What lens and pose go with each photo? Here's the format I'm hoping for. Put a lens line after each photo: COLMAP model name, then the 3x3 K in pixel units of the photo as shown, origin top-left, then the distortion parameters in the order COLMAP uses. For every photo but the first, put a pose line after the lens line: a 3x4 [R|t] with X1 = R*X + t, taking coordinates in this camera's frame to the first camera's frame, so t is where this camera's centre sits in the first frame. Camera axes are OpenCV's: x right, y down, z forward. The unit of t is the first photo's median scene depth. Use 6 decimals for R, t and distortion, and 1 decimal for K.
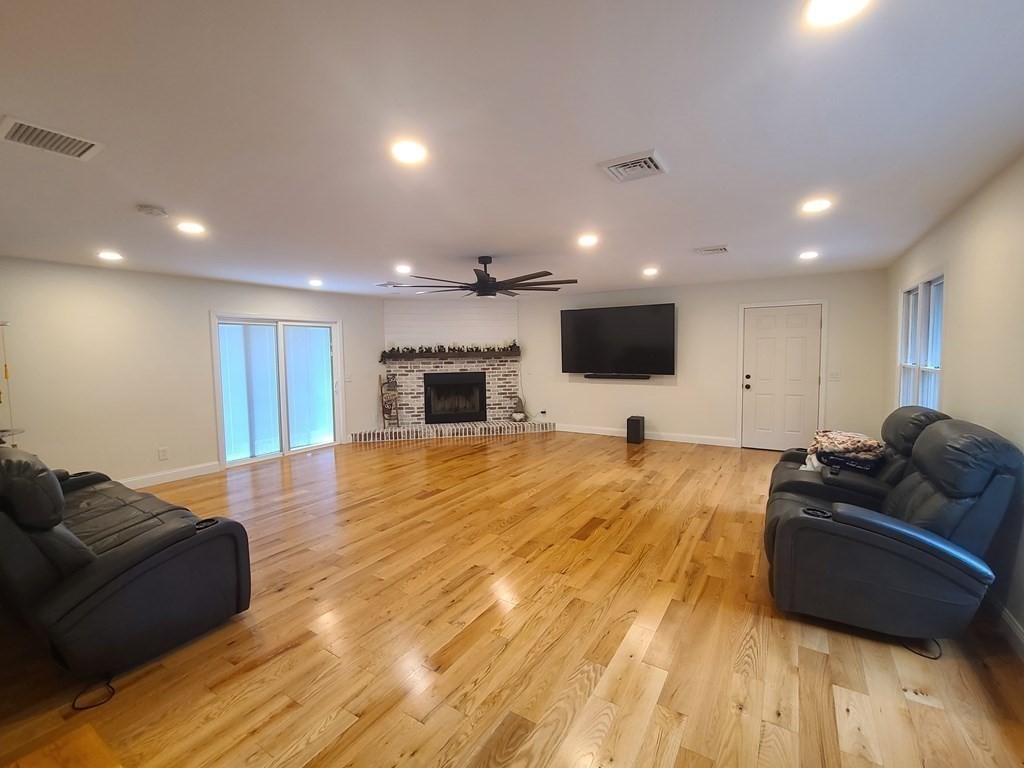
lens RADIAL K [[450.8, 0, 507.3], [0, 450.8, 380.9], [0, 0, 1]] dist [-0.000270, -0.000162]
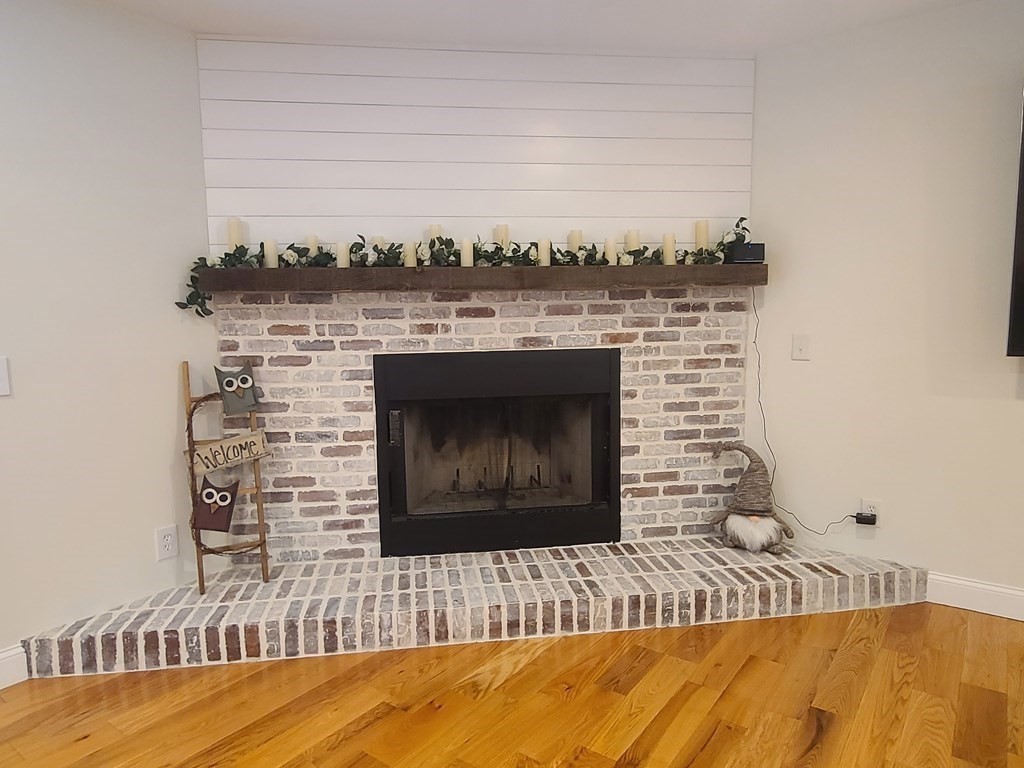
lens RADIAL K [[669.1, 0, 522.6], [0, 669.1, 386.0], [0, 0, 1]] dist [-0.002054, -0.000213]
pose [[0.998778, 0.006617, -0.048985, -0.086182], [-0.004358, 0.998927, 0.046099, -0.016991], [0.049237, -0.045830, 0.997735, 0.639915]]
